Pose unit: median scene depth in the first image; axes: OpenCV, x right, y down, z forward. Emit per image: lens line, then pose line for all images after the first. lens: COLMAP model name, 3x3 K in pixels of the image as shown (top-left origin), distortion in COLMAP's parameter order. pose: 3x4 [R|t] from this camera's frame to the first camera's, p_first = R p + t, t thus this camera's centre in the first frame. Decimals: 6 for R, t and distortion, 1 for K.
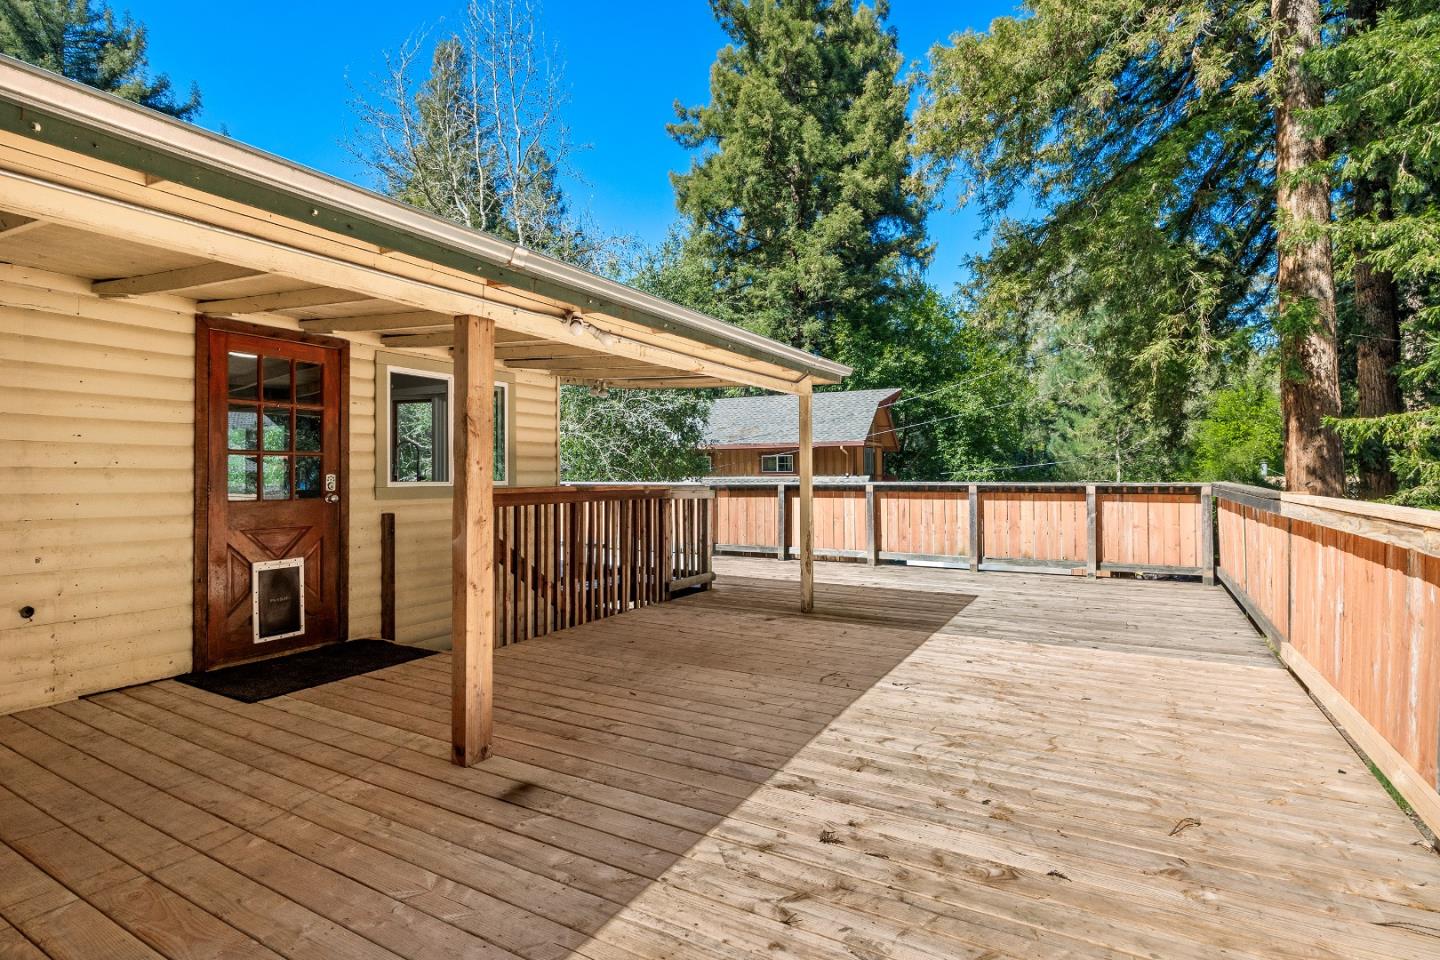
lens RADIAL K [[728.9, 0, 721.9], [0, 728.9, 473.9], [0, 0, 1]] dist [-0.013135, 0.000078]
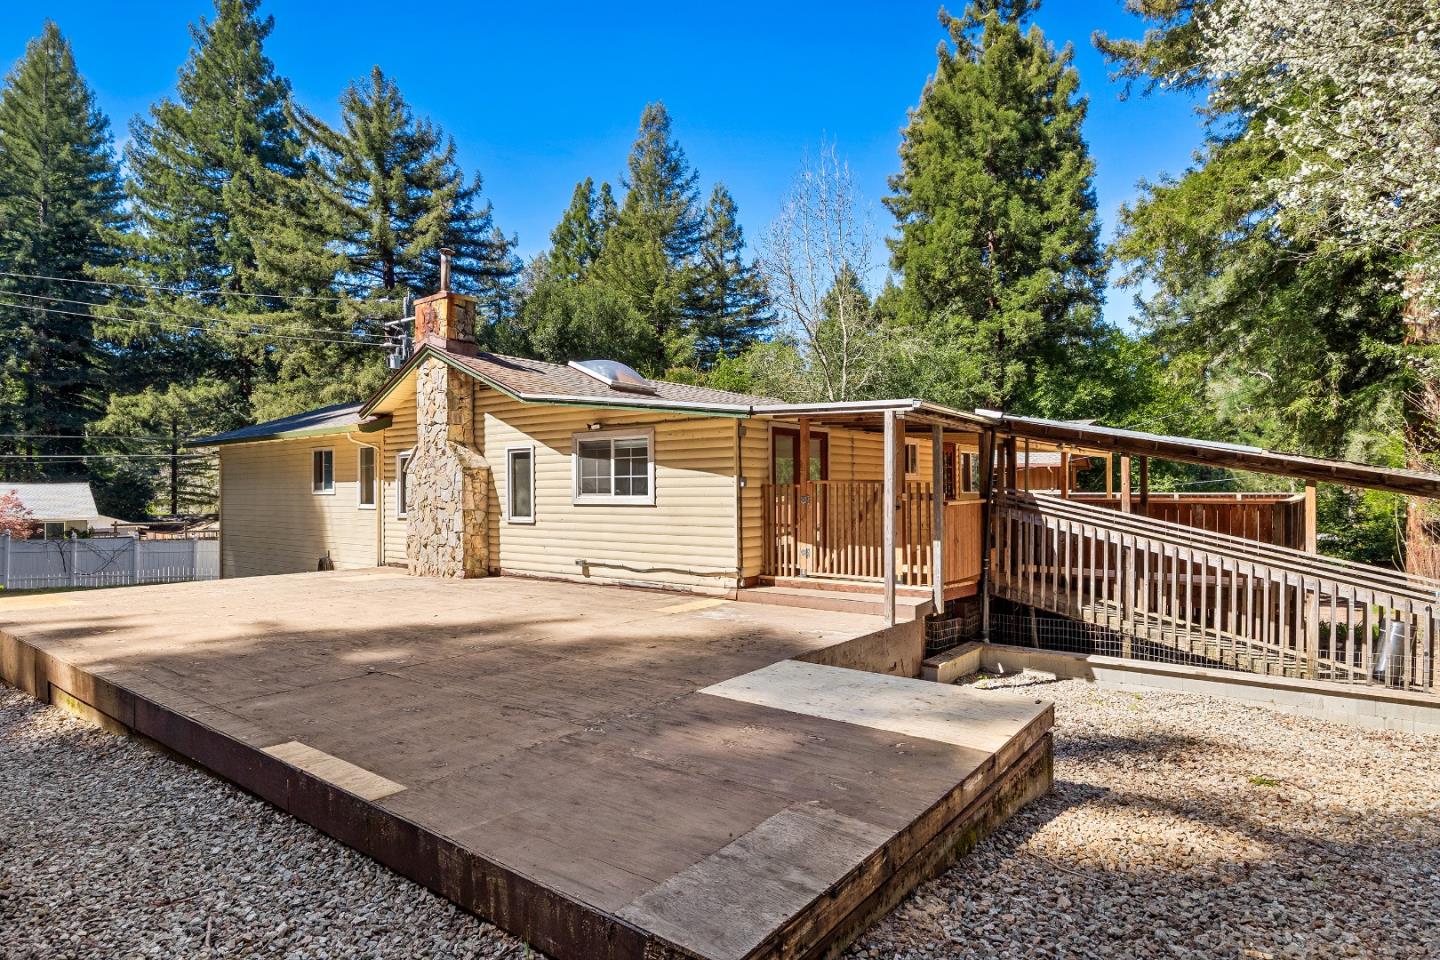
lens RADIAL K [[798.9, 0, 699.5], [0, 798.9, 500.9], [0, 0, 1]] dist [-0.003005, -0.000225]
pose [[0.985996, 0.003682, -0.166727, -0.180135], [-0.000807, 0.999850, 0.017309, -0.000035], [0.166766, -0.016932, 0.985851, -0.432086]]
